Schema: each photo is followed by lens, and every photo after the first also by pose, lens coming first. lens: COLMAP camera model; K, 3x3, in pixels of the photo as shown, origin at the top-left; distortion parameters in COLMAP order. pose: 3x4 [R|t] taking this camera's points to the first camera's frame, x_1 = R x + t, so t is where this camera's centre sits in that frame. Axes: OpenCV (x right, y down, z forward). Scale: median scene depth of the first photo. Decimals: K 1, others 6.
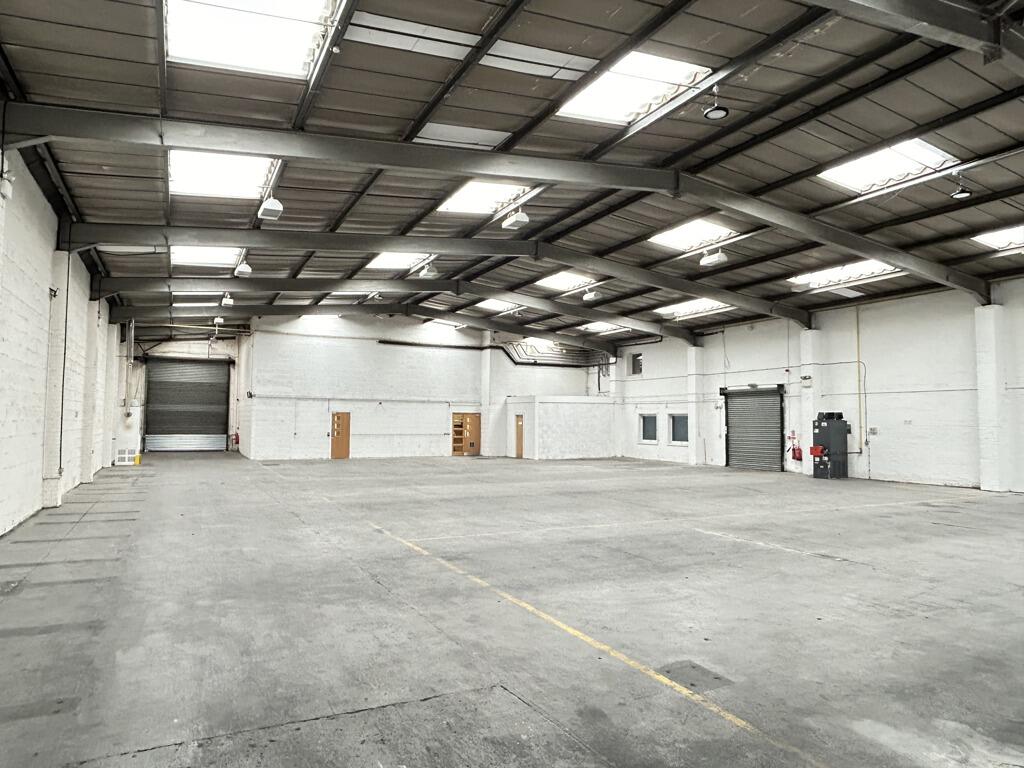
lens RADIAL K [[650.9, 0, 512.0], [0, 650.9, 384.0], [0, 0, 1]] dist [-0.003868, -0.000847]
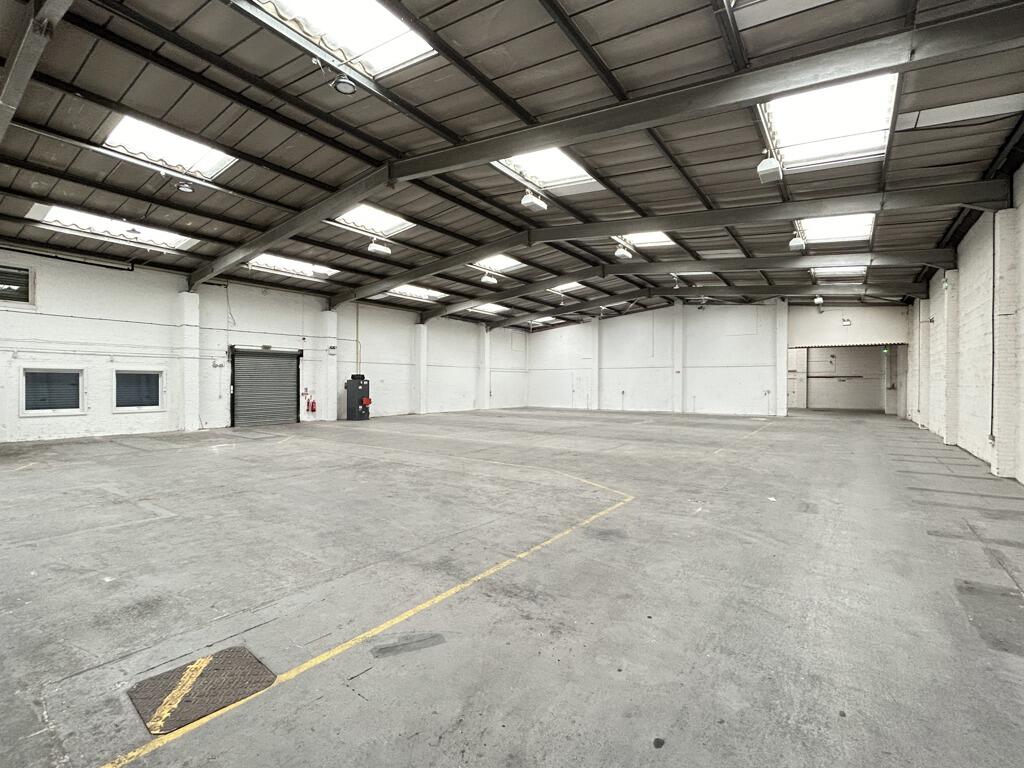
lens RADIAL K [[473.0, 0, 511.5], [0, 473.0, 405.2], [0, 0, 1]] dist [0.000880, 0.000054]
pose [[-0.454542, -0.054670, 0.889046, -0.535544], [-0.058962, 0.997772, 0.031211, 0.052070], [-0.888772, -0.038233, -0.456753, 1.041799]]
